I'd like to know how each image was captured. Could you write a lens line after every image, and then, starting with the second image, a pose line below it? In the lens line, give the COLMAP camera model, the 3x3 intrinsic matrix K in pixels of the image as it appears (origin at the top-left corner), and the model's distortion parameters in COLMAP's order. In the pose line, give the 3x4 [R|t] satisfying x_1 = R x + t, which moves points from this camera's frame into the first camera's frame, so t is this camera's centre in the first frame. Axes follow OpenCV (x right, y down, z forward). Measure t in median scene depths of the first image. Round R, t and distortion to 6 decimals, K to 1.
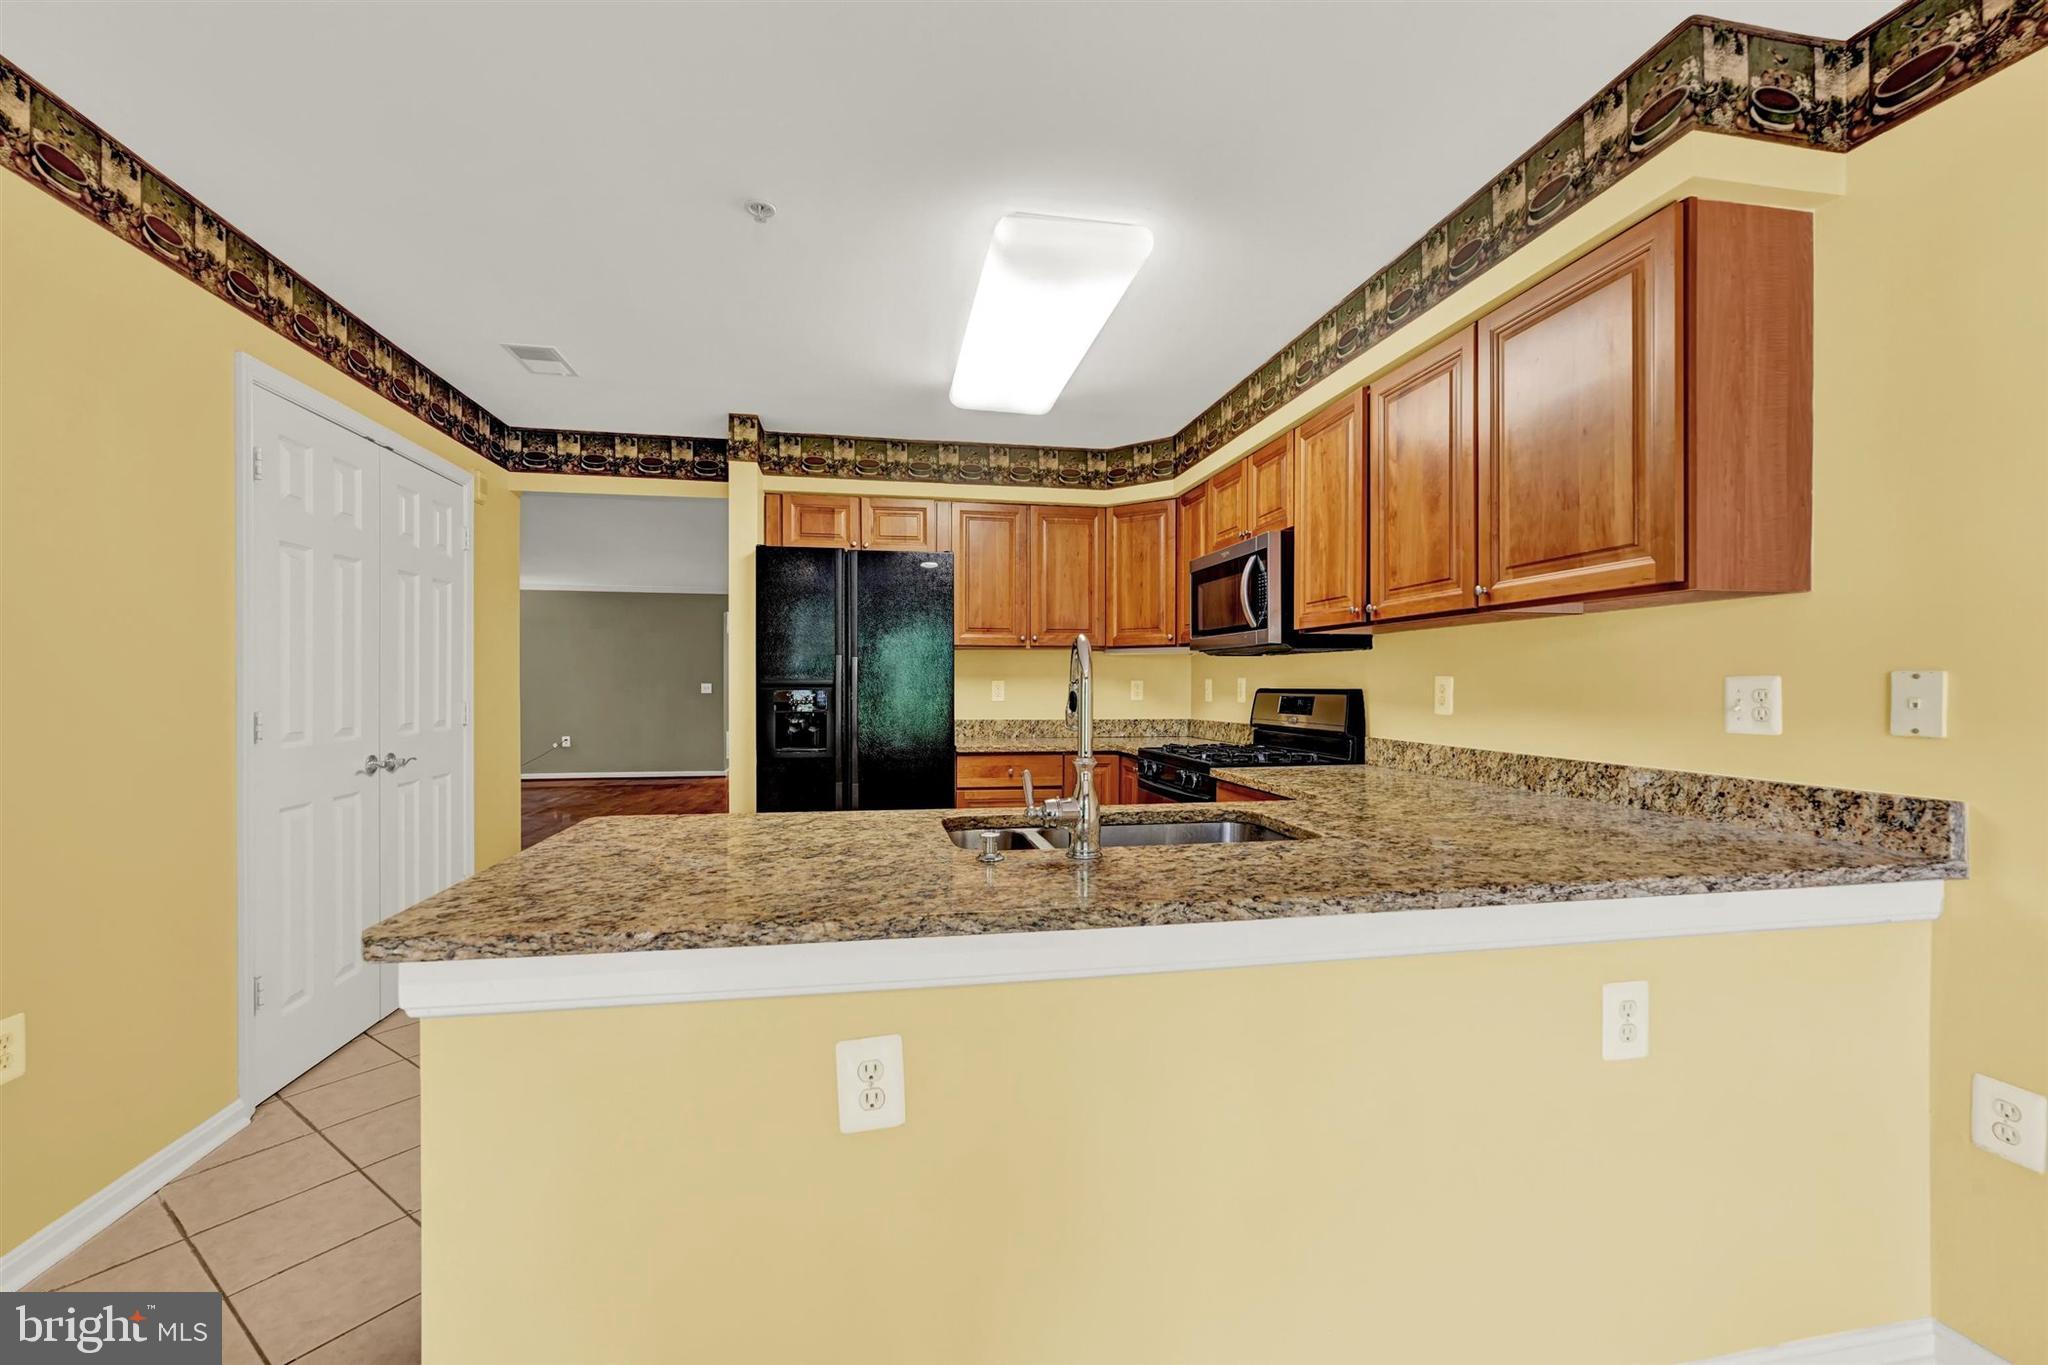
lens RADIAL K [[820.4, 0, 1025.2], [0, 820.4, 687.6], [0, 0, 1]] dist [0.000229, 0.000018]
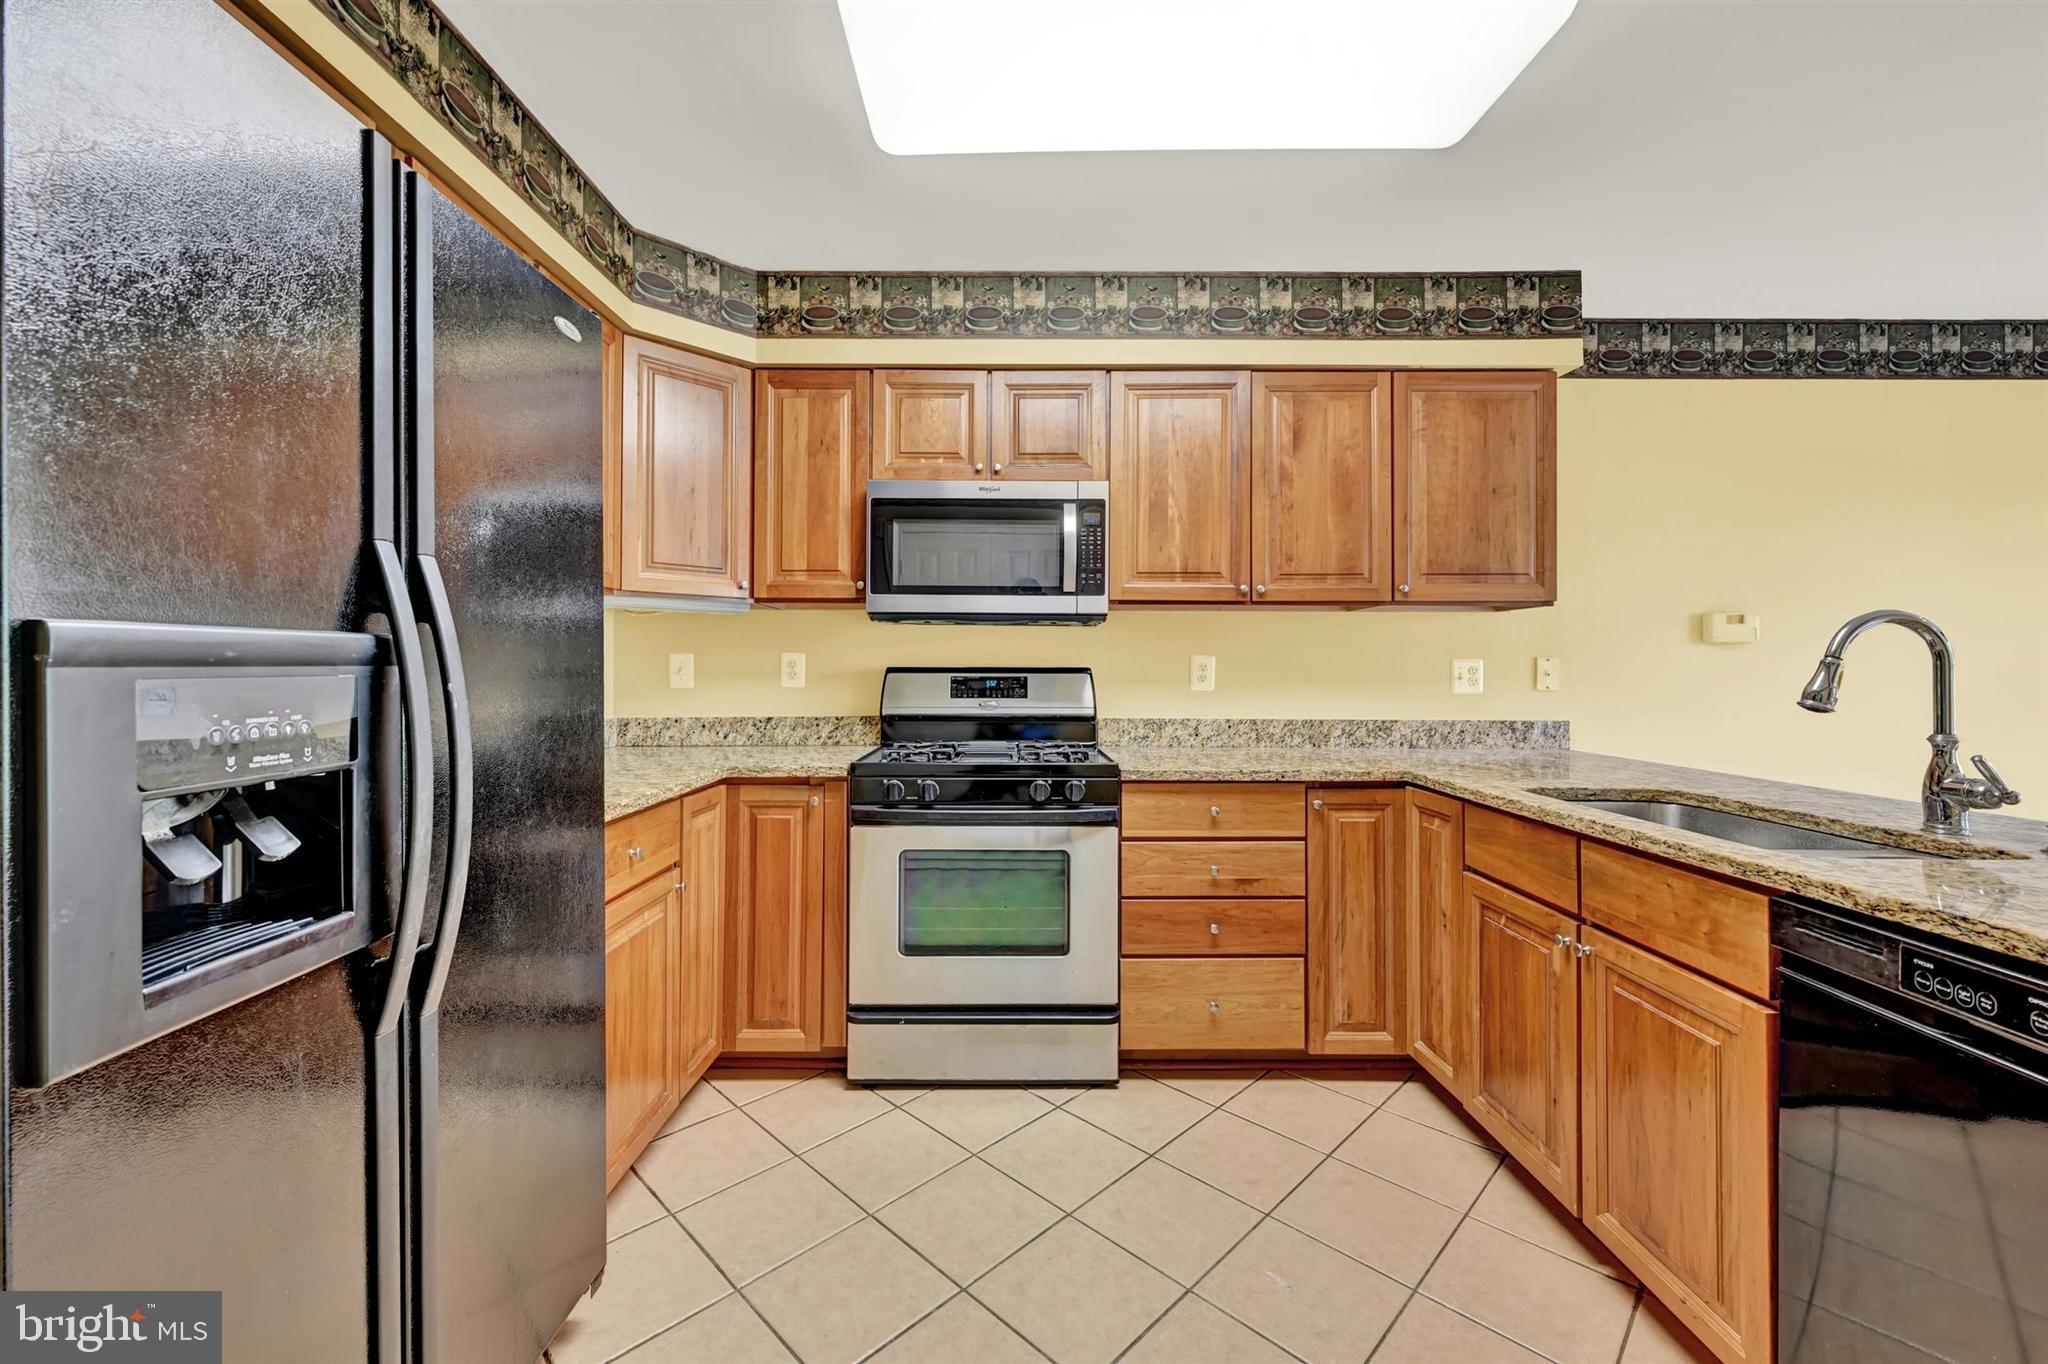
lens RADIAL K [[820.4, 0, 1003.7], [0, 820.4, 655.9], [0, 0, 1]] dist [0.000229, 0.000018]
pose [[0.190166, 0.004617, 0.981741, -0.798736], [0.000668, 0.999988, -0.004833, -0.010748], [-0.981752, 0.001575, 0.190161, 1.372674]]
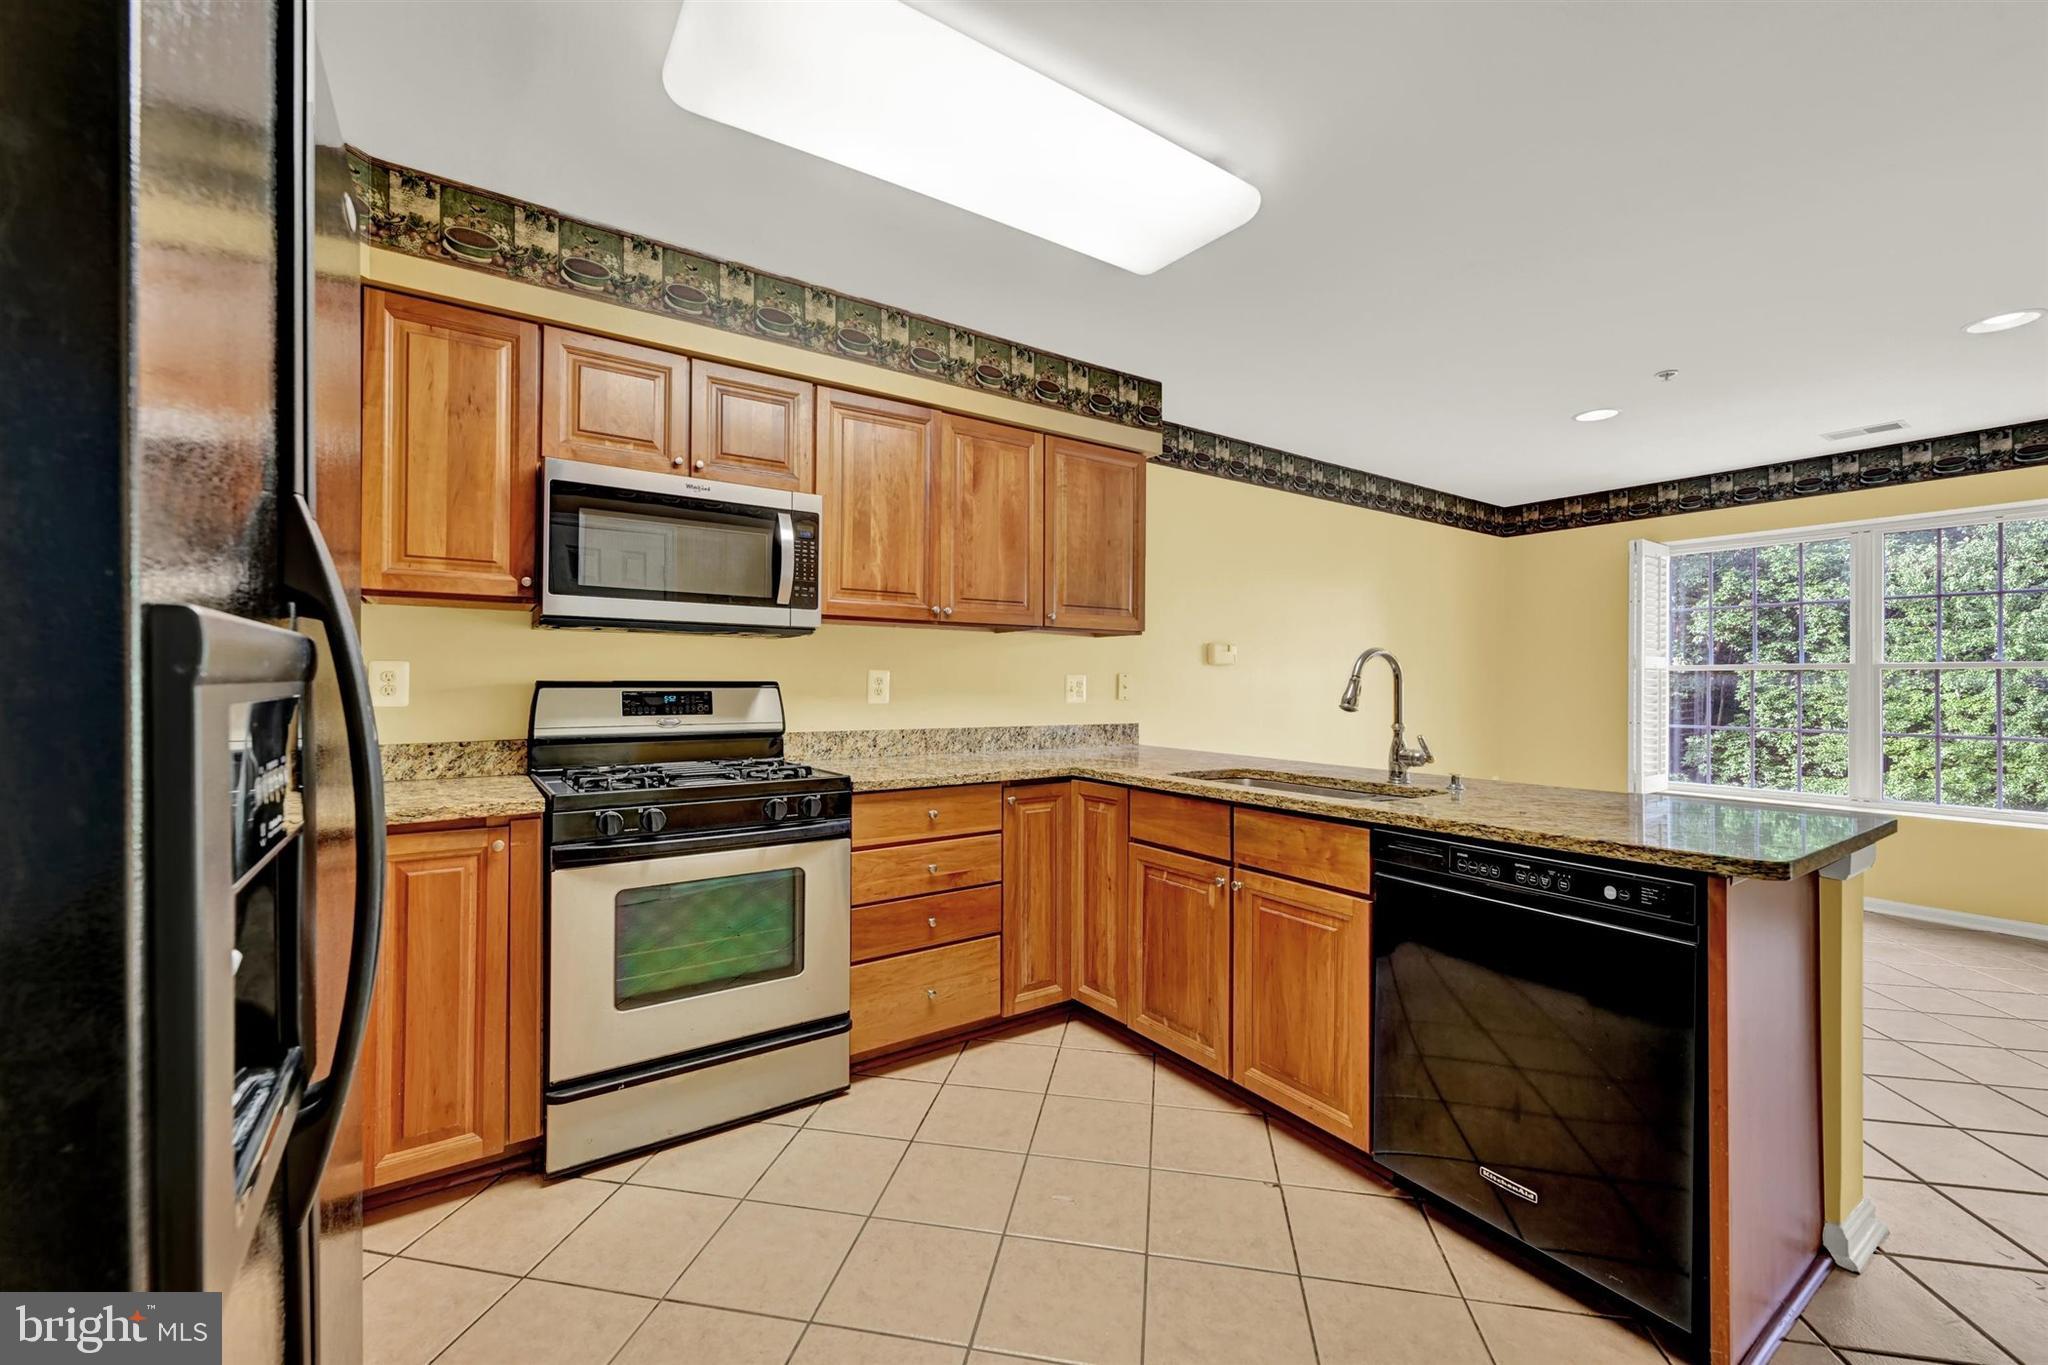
lens RADIAL K [[820.4, 0, 1016.1], [0, 820.4, 670.0], [0, 0, 1]] dist [0.000229, 0.000018]
pose [[-0.395745, 0.001037, 0.918360, -0.809935], [-0.007621, 0.999961, -0.004414, -0.013330], [-0.918329, -0.008745, -0.395721, 1.667485]]
